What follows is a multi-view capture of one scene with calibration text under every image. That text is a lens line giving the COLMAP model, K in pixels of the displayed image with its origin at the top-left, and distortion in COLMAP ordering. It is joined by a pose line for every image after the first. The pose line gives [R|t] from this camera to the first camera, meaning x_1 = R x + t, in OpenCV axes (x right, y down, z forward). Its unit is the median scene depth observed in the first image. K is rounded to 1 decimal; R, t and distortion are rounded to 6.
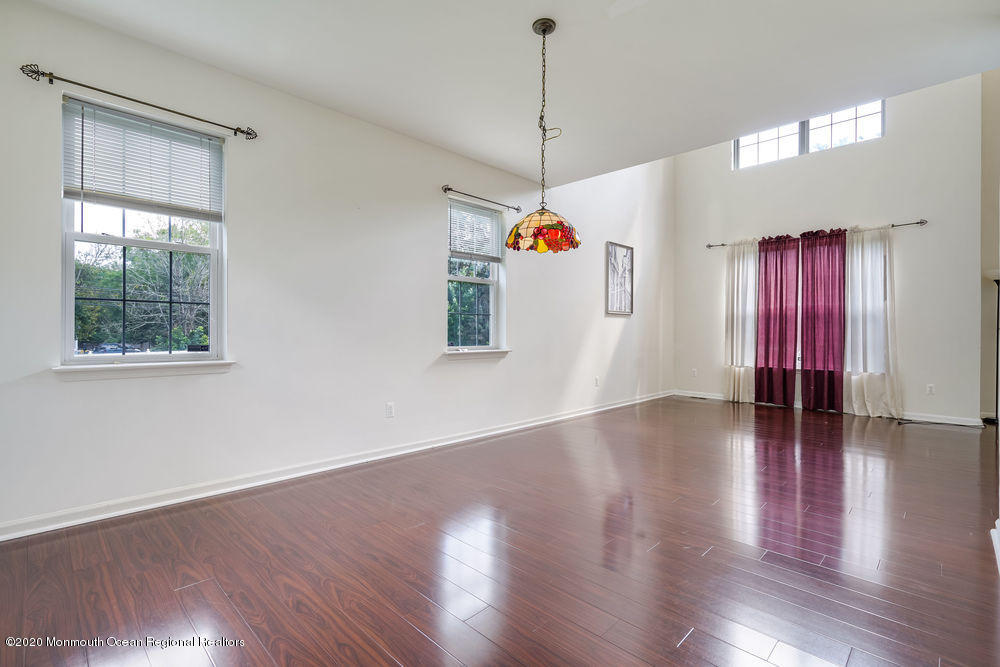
lens RADIAL K [[462.6, 0, 501.5], [0, 462.6, 331.0], [0, 0, 1]] dist [-0.004987, 0.004192]
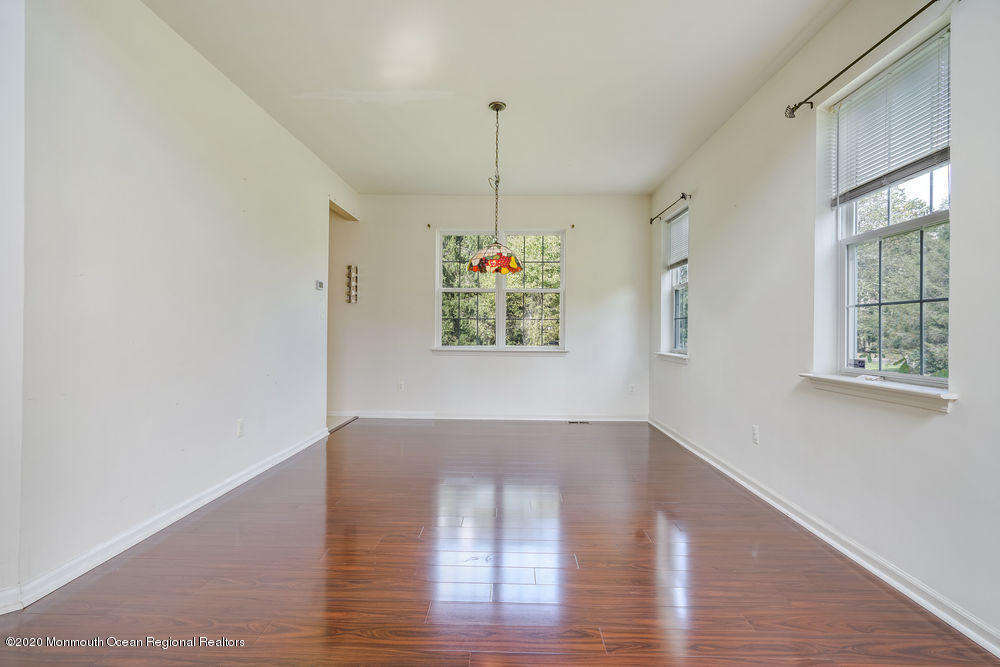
lens RADIAL K [[462.6, 0, 504.3], [0, 462.6, 336.2], [0, 0, 1]] dist [-0.004987, 0.004192]
pose [[-0.724512, -0.007371, -0.689222, 0.388668], [-0.016838, 0.999834, 0.007008, -0.000604], [0.689056, 0.016682, -0.724516, 0.775252]]
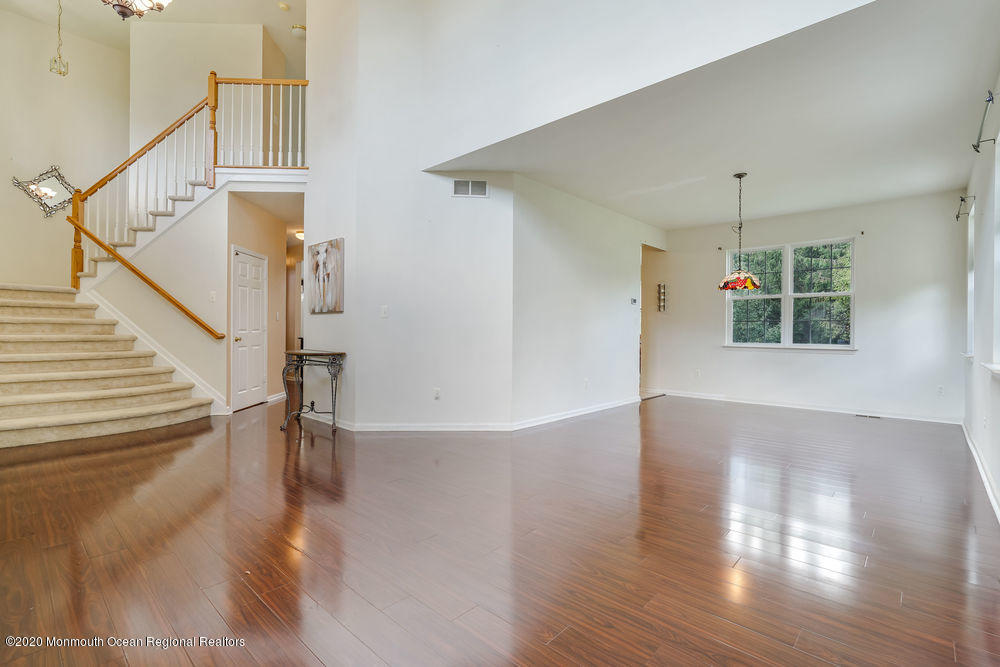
lens RADIAL K [[462.6, 0, 499.9], [0, 462.6, 330.6], [0, 0, 1]] dist [-0.004987, 0.004192]
pose [[-0.999541, -0.012264, -0.027692, 0.448188], [-0.012306, 0.999923, 0.001339, 0.001282], [0.027673, 0.001679, -0.999616, 1.137833]]
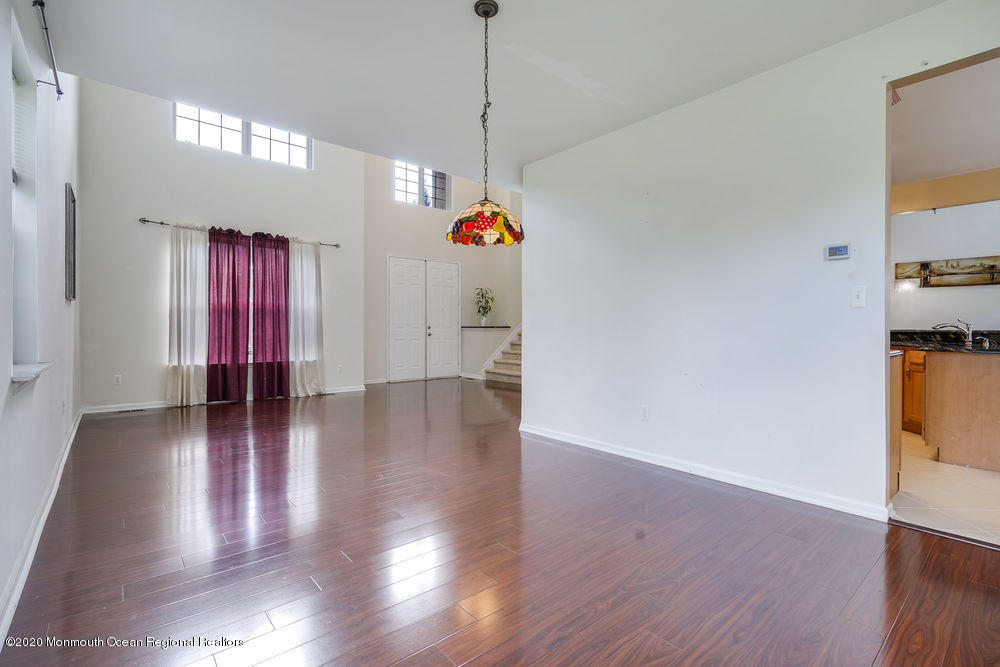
lens RADIAL K [[462.6, 0, 502.2], [0, 462.6, 332.9], [0, 0, 1]] dist [-0.004987, 0.004192]
pose [[0.084768, -0.014415, 0.996296, -0.341432], [-0.003583, 0.999884, 0.014771, -0.001981], [-0.996394, -0.004822, 0.084707, 0.349487]]
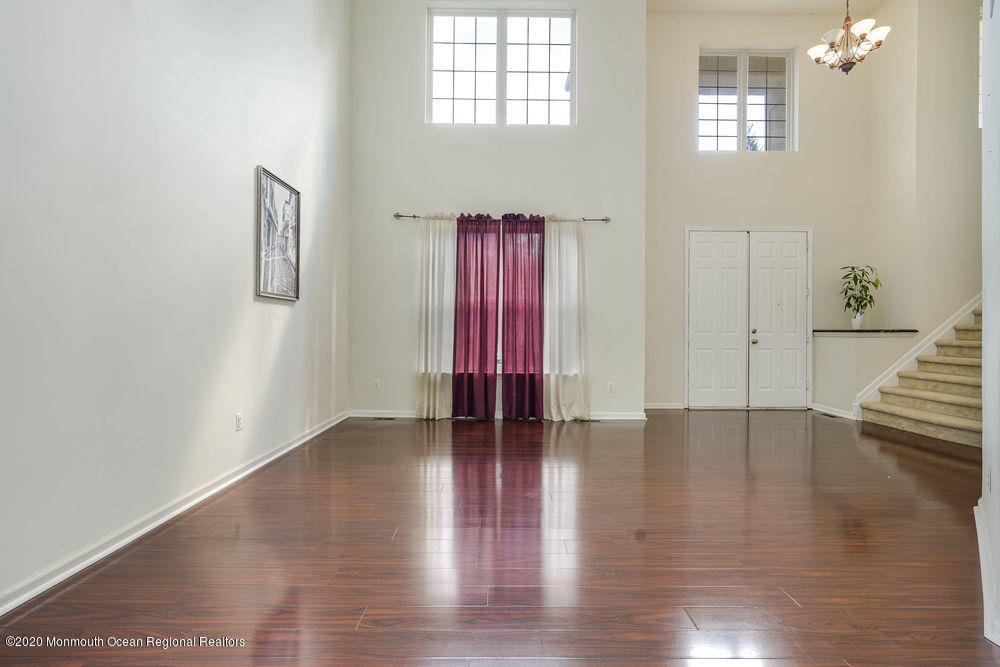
lens RADIAL K [[462.6, 0, 501.3], [0, 462.6, 332.4], [0, 0, 1]] dist [-0.004987, 0.004192]
pose [[0.706719, -0.002248, 0.707491, 0.041107], [-0.003086, 0.999976, 0.006260, 0.001366], [-0.707487, -0.006608, 0.706695, 0.394093]]
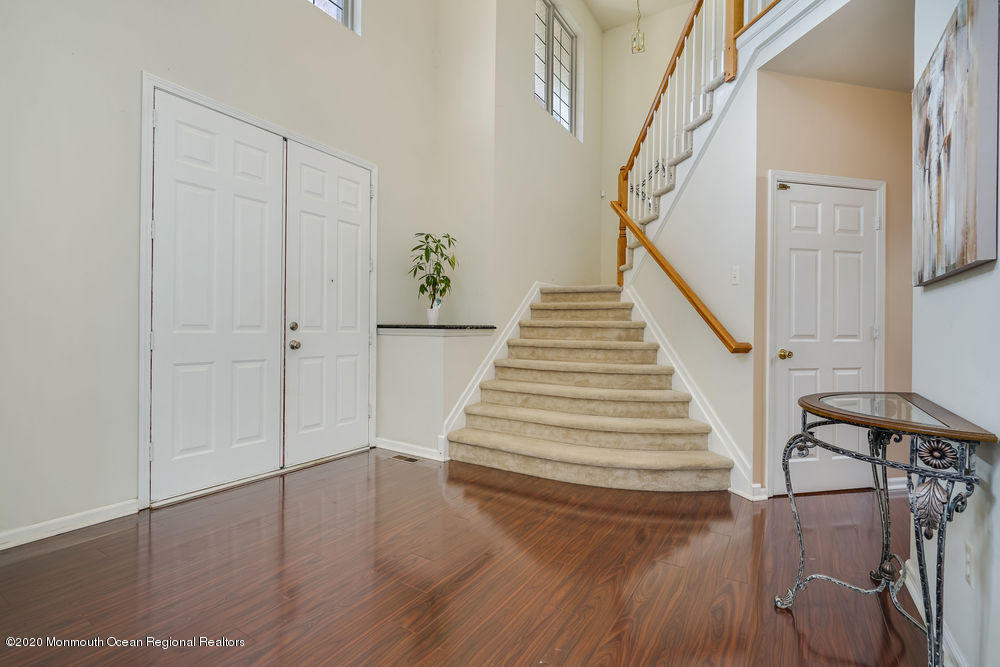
lens RADIAL K [[462.6, 0, 500.5], [0, 462.6, 331.3], [0, 0, 1]] dist [-0.004987, 0.004192]
pose [[-0.209241, -0.007848, 0.977833, 0.548847], [-0.012717, 0.999905, 0.005304, 0.003550], [-0.977781, -0.011326, -0.209321, 0.587975]]
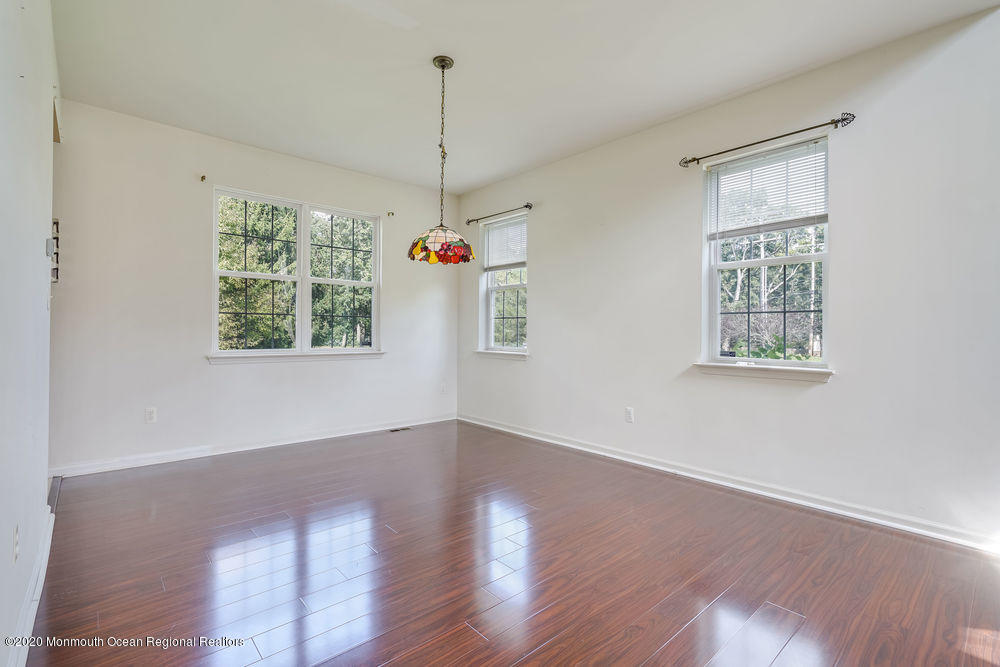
lens RADIAL K [[462.6, 0, 505.0], [0, 462.6, 332.3], [0, 0, 1]] dist [-0.004987, 0.004192]
pose [[-0.061402, -0.006505, -0.998092, 0.467591], [-0.010676, 0.999926, -0.005860, 0.000534], [0.998056, 0.010296, -0.061467, 0.478698]]
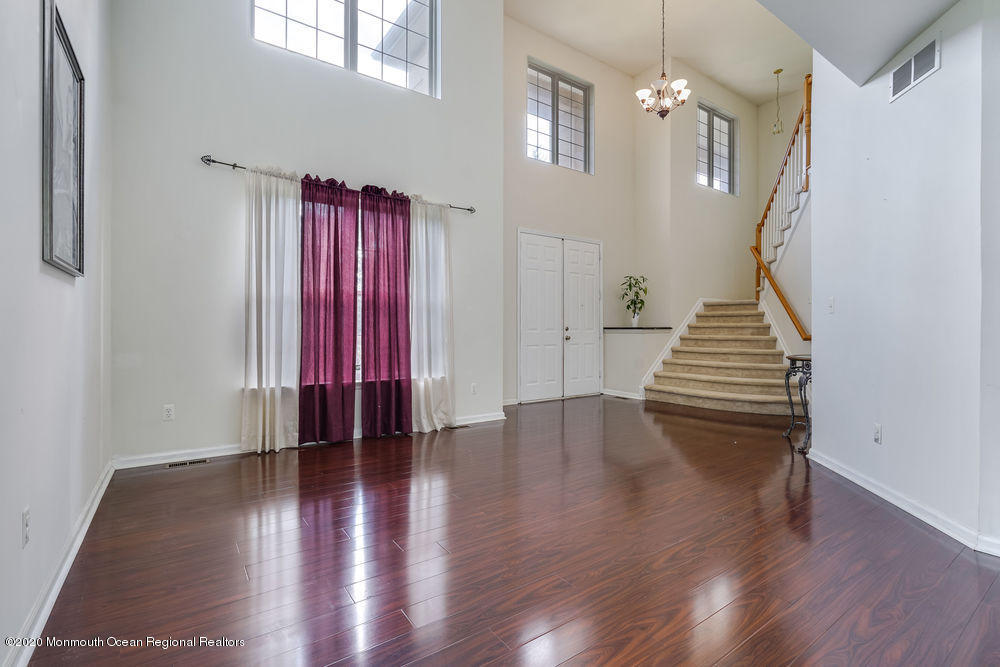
lens RADIAL K [[462.6, 0, 502.5], [0, 462.6, 332.9], [0, 0, 1]] dist [-0.004987, 0.004192]
pose [[0.172438, -0.010691, 0.984962, 0.003864], [-0.001010, 0.999939, 0.011030, 0.001128], [-0.985020, -0.002897, 0.172417, 0.671095]]
